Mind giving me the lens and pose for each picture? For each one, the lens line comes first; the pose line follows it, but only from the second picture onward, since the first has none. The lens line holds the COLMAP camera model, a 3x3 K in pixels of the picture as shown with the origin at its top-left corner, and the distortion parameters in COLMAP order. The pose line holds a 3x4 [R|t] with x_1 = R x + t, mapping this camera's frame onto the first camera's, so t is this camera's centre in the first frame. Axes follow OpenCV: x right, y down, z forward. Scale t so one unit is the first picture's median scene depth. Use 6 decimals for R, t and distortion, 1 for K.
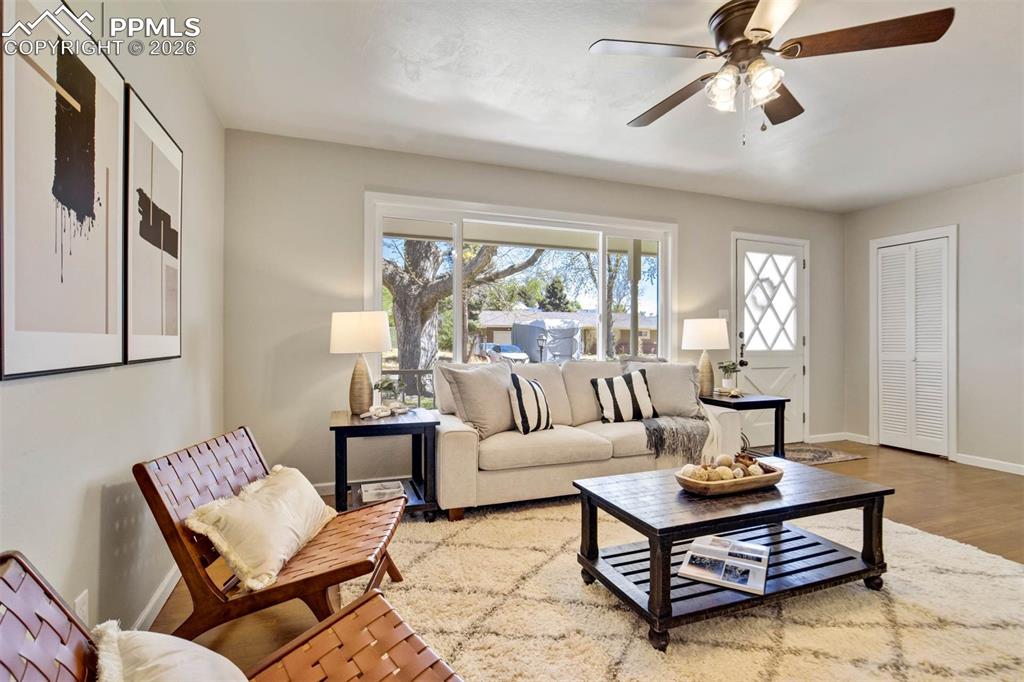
lens RADIAL K [[482.2, 0, 517.4], [0, 482.2, 341.6], [0, 0, 1]] dist [-0.035894, 0.018111]
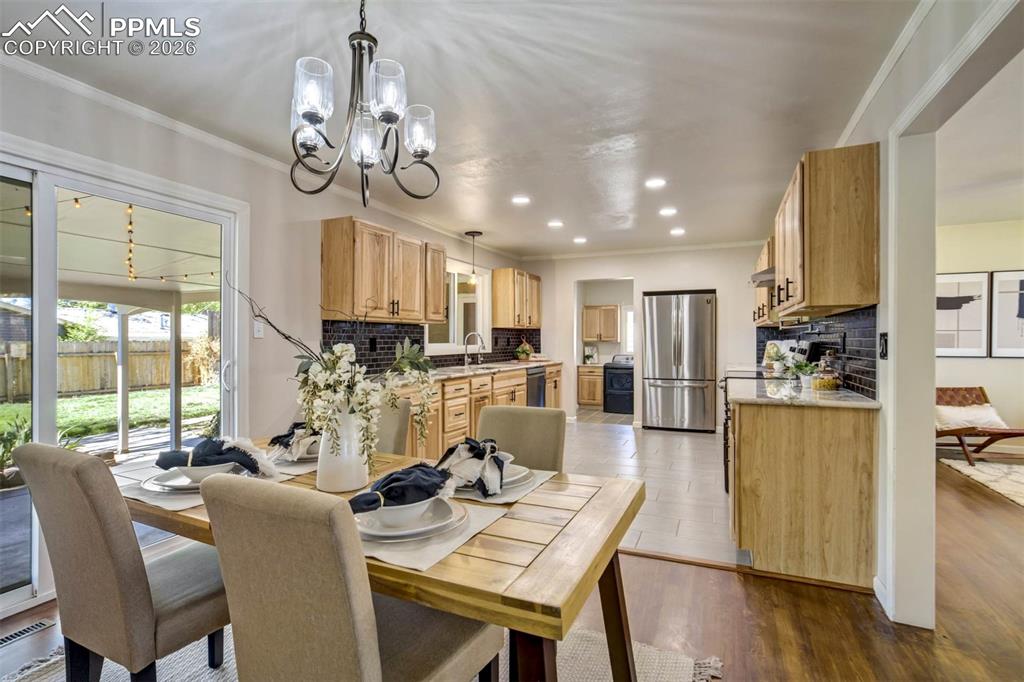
lens RADIAL K [[482.2, 0, 515.5], [0, 482.2, 343.4], [0, 0, 1]] dist [-0.035894, 0.018111]
pose [[-0.697939, 0.003904, -0.716147, 1.301869], [-0.006060, 0.999917, 0.011358, -0.021294], [0.716132, 0.012267, -0.697858, 0.178429]]
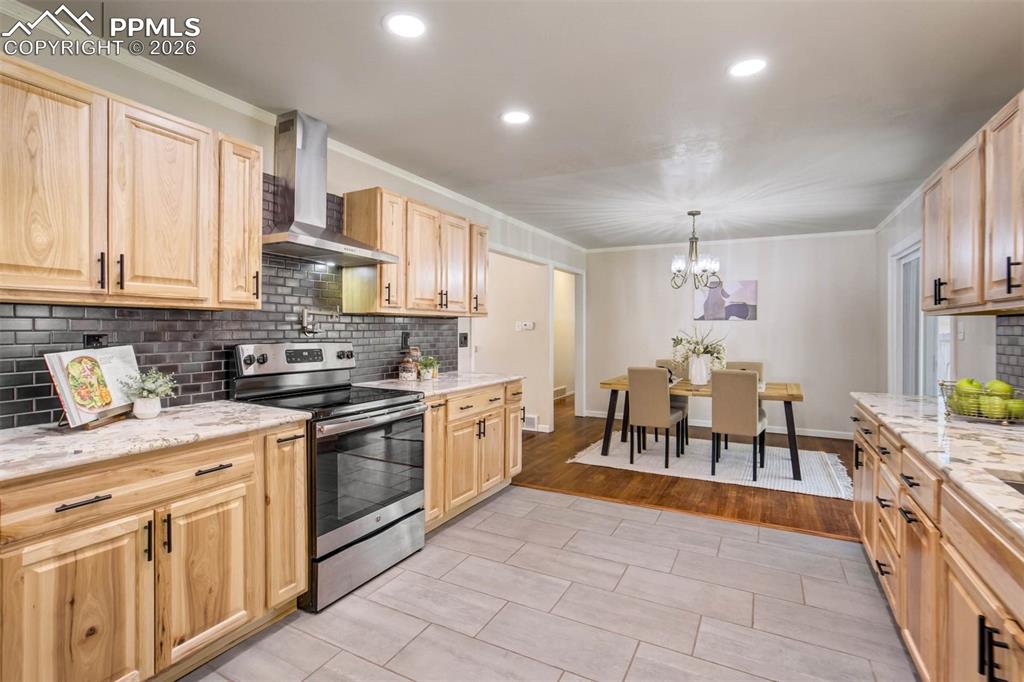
lens RADIAL K [[482.2, 0, 514.7], [0, 482.2, 331.1], [0, 0, 1]] dist [-0.035894, 0.018111]
pose [[0.748369, -0.002265, 0.663278, 0.177479], [0.002357, 0.999997, 0.000755, -0.033168], [-0.663278, 0.000999, 0.748372, -0.642254]]
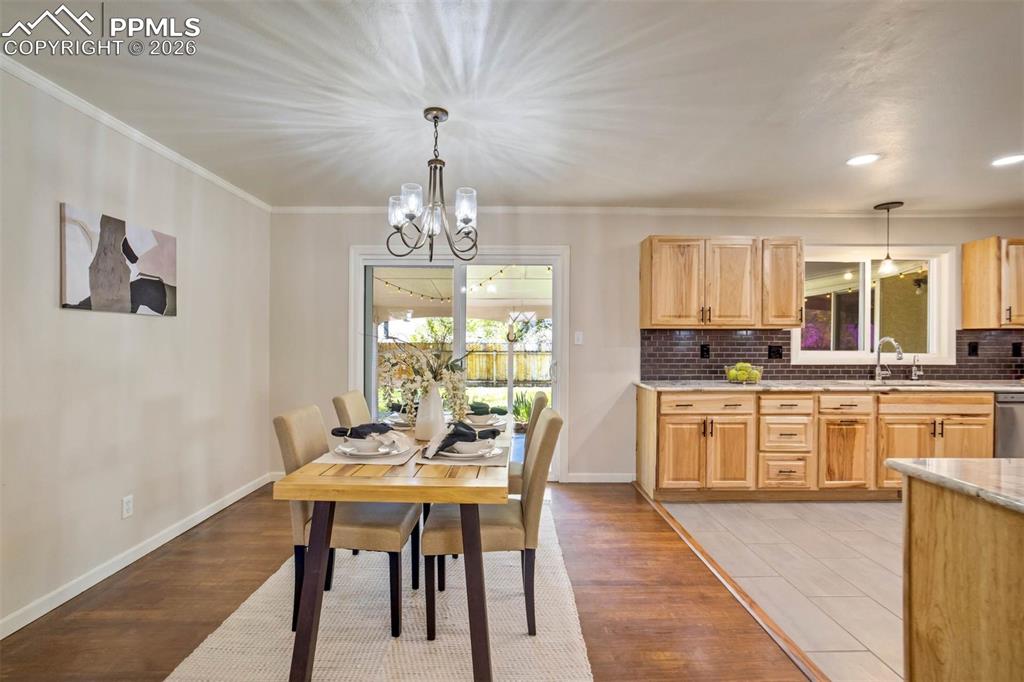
lens RADIAL K [[482.2, 0, 513.5], [0, 482.2, 342.8], [0, 0, 1]] dist [-0.035894, 0.018111]
pose [[-0.938785, -0.005177, 0.344464, 0.871764], [-0.000912, 0.999921, 0.012541, -0.033956], [-0.344502, 0.011459, -0.938716, 0.343003]]
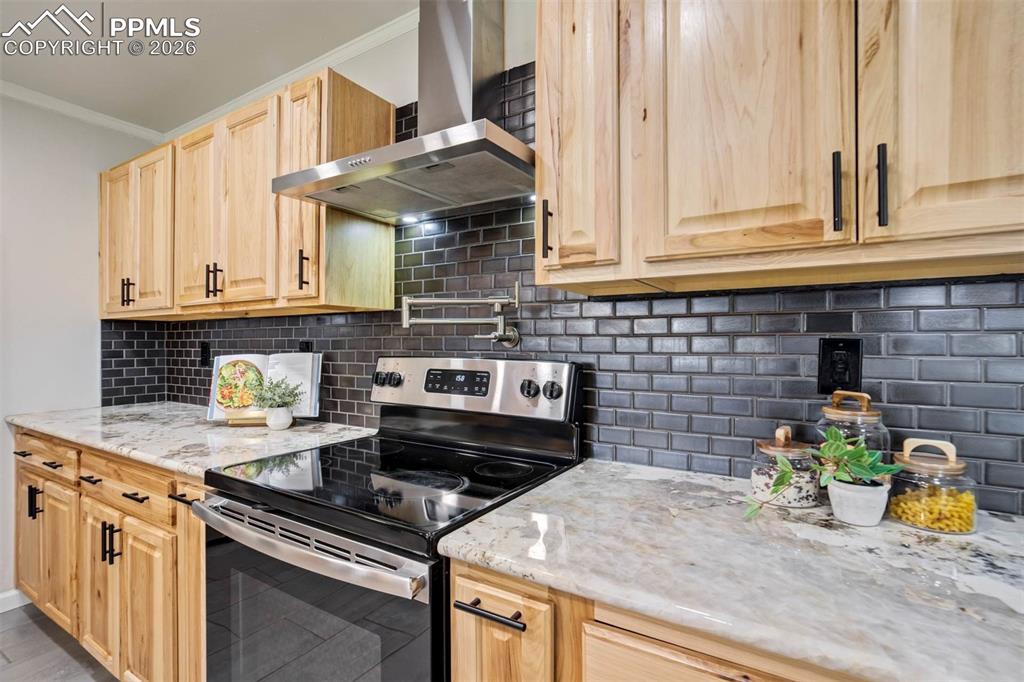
lens RADIAL K [[482.2, 0, 512.2], [0, 482.2, 343.0], [0, 0, 1]] dist [-0.035894, 0.018111]
pose [[0.611915, -0.003691, -0.790915, 0.641452], [-0.006314, 0.999934, -0.009551, -0.026386], [0.790898, 0.010839, 0.611852, -0.210889]]
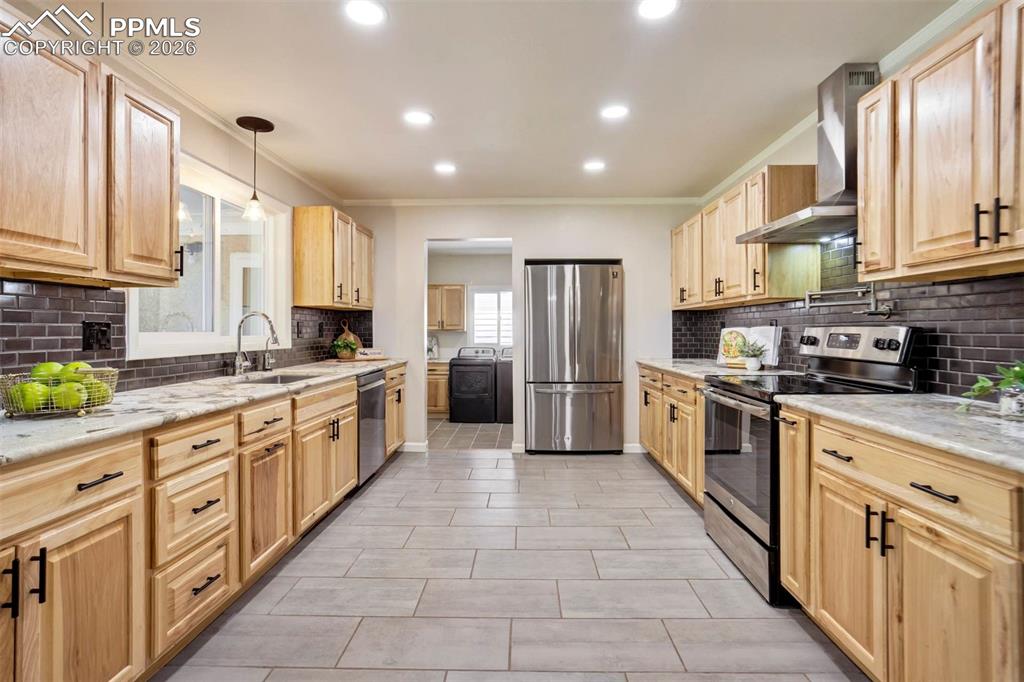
lens RADIAL K [[482.2, 0, 514.2], [0, 482.2, 330.0], [0, 0, 1]] dist [-0.035894, 0.018111]
pose [[-0.376237, -0.002099, -0.926521, 0.970159], [-0.007059, 0.999975, 0.000601, -0.013125], [0.926497, 0.006766, -0.376242, -0.179796]]
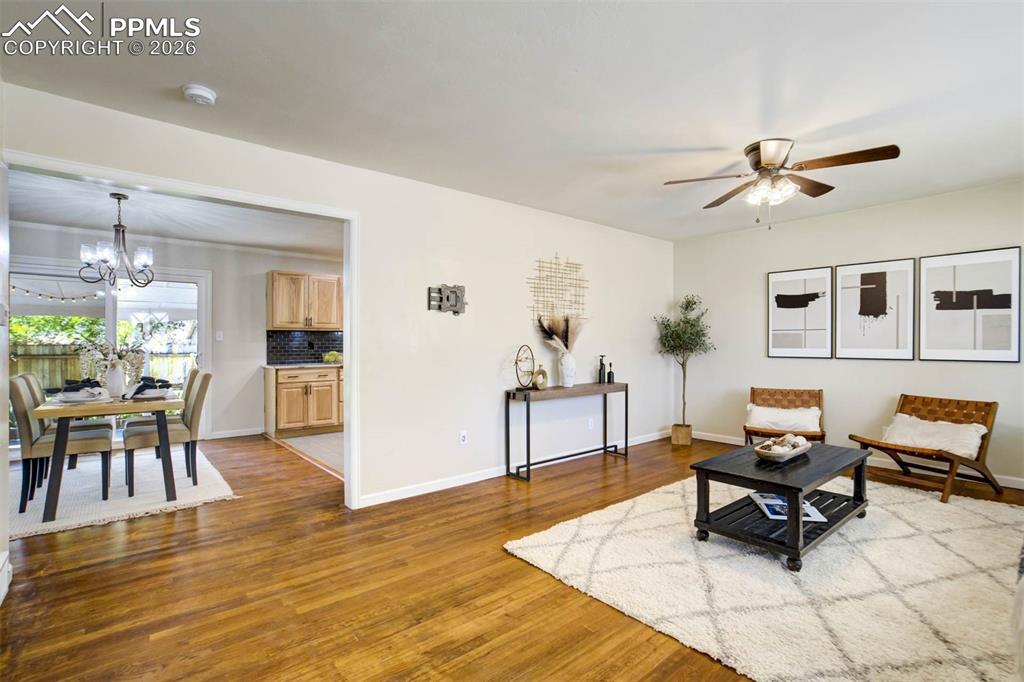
lens RADIAL K [[482.2, 0, 513.1], [0, 482.2, 343.8], [0, 0, 1]] dist [-0.035894, 0.018111]
pose [[-0.942961, 0.002245, -0.332897, 0.751082], [-0.000794, 0.999959, 0.008990, -0.023203], [0.332903, 0.008741, -0.942920, 0.920375]]
